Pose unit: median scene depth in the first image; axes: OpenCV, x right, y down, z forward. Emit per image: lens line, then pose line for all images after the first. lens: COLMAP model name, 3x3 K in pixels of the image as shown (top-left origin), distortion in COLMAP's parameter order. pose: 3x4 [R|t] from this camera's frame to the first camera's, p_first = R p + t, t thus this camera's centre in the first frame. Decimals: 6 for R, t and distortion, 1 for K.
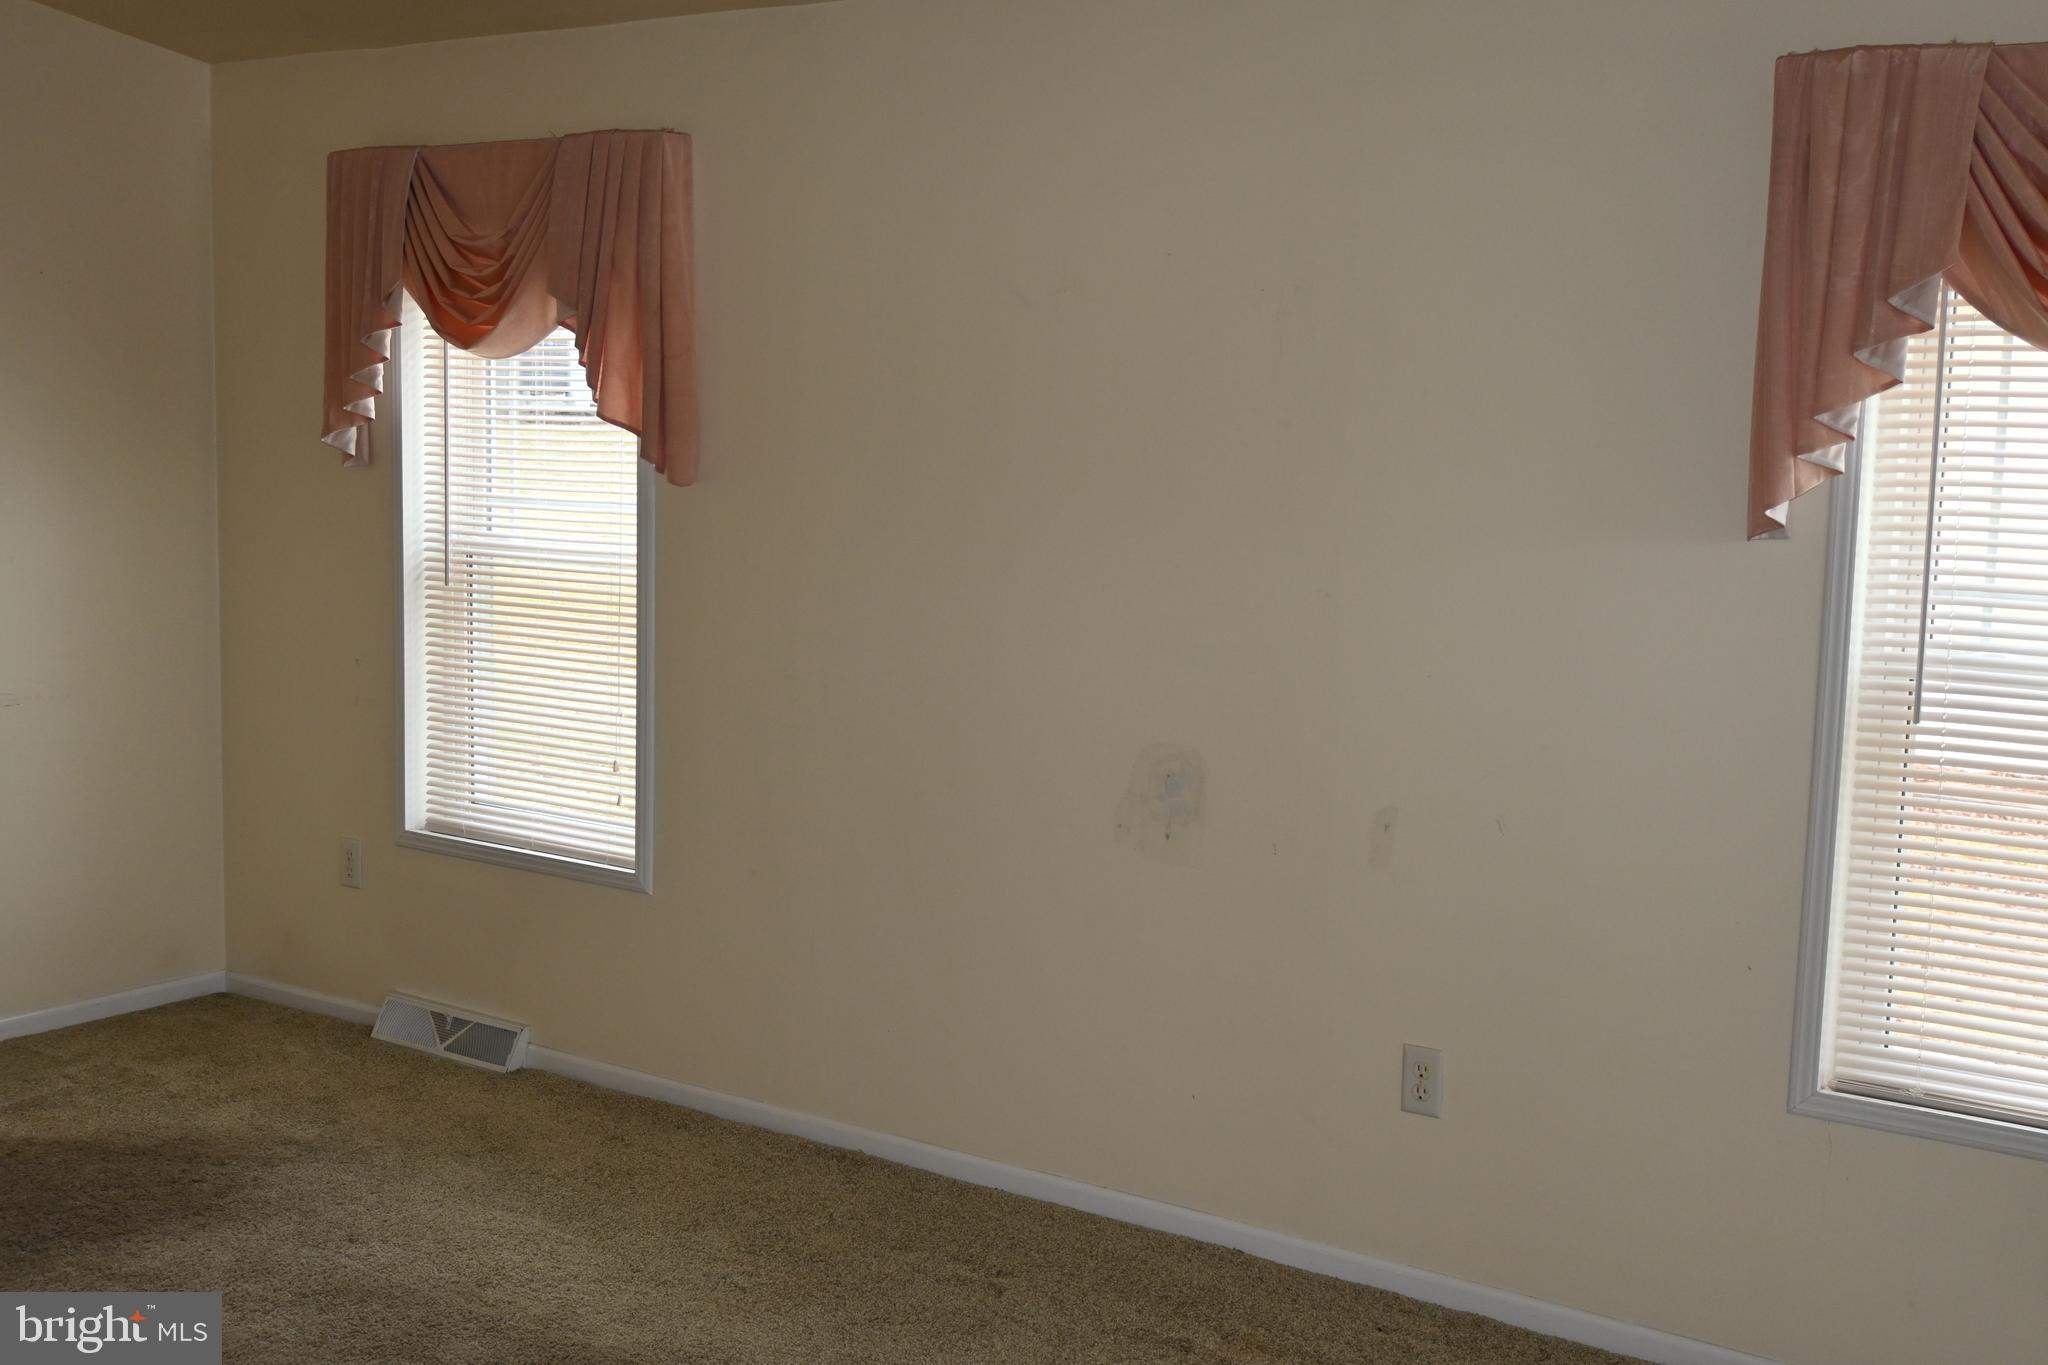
lens RADIAL K [[2299.4, 0, 1024.0], [0, 2299.4, 682.5], [0, 0, 1]] dist [-0.004636, 0.006378]
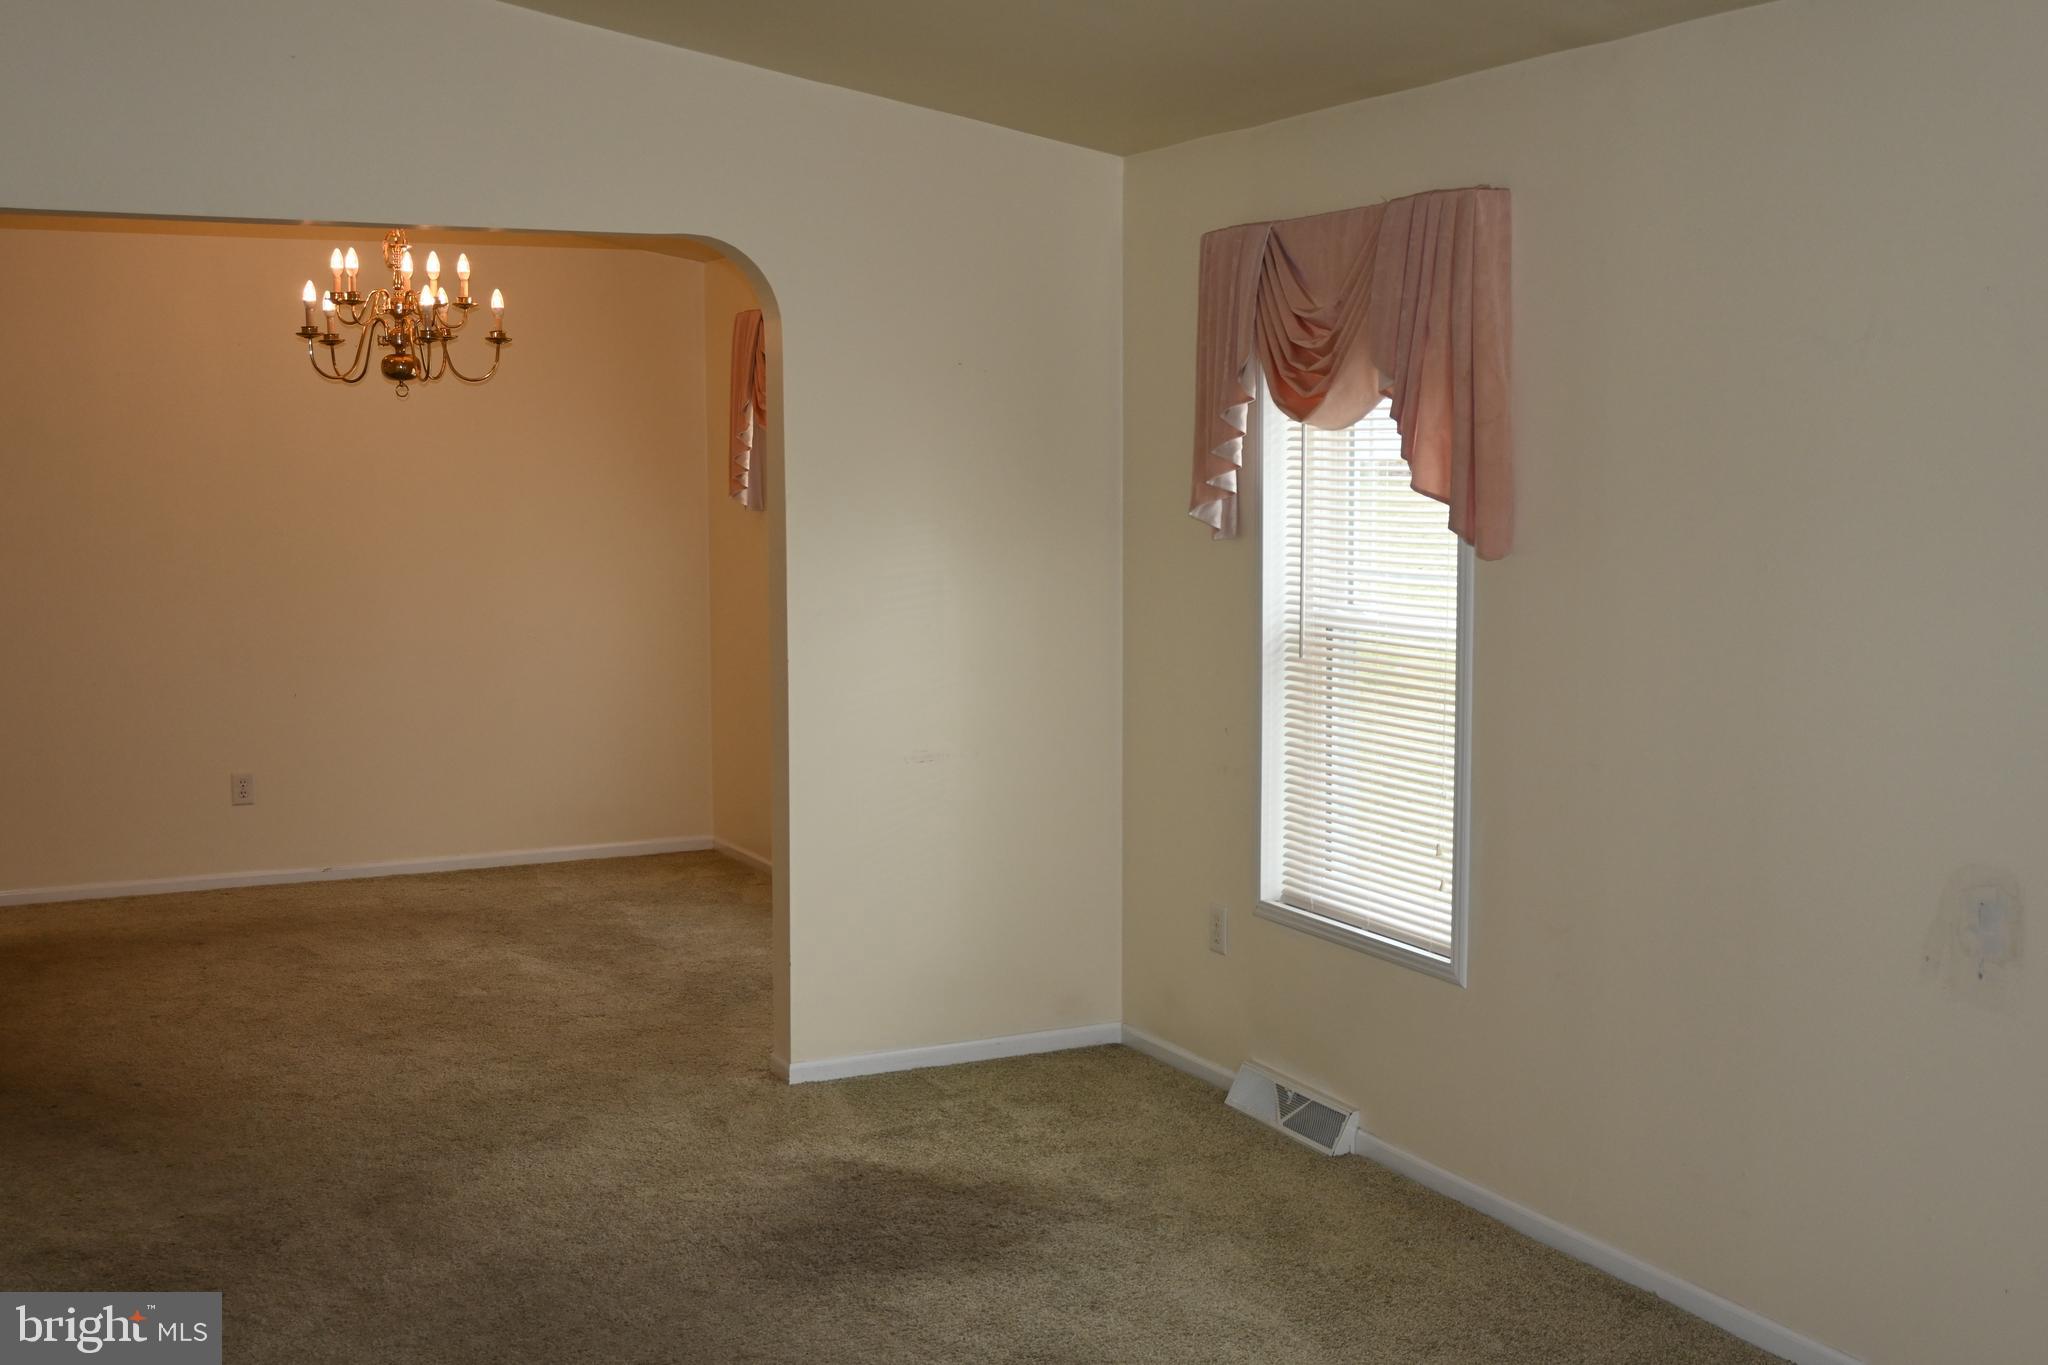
lens RADIAL K [[2306.5, 0, 1024.0], [0, 2306.5, 682.5], [0, 0, 1]] dist [0.011962, 0.018277]
pose [[0.874628, 0.022512, -0.484271, 0.135592], [-0.034053, 0.999307, -0.015048, -0.013069], [0.483596, 0.029652, 0.874789, 0.071066]]
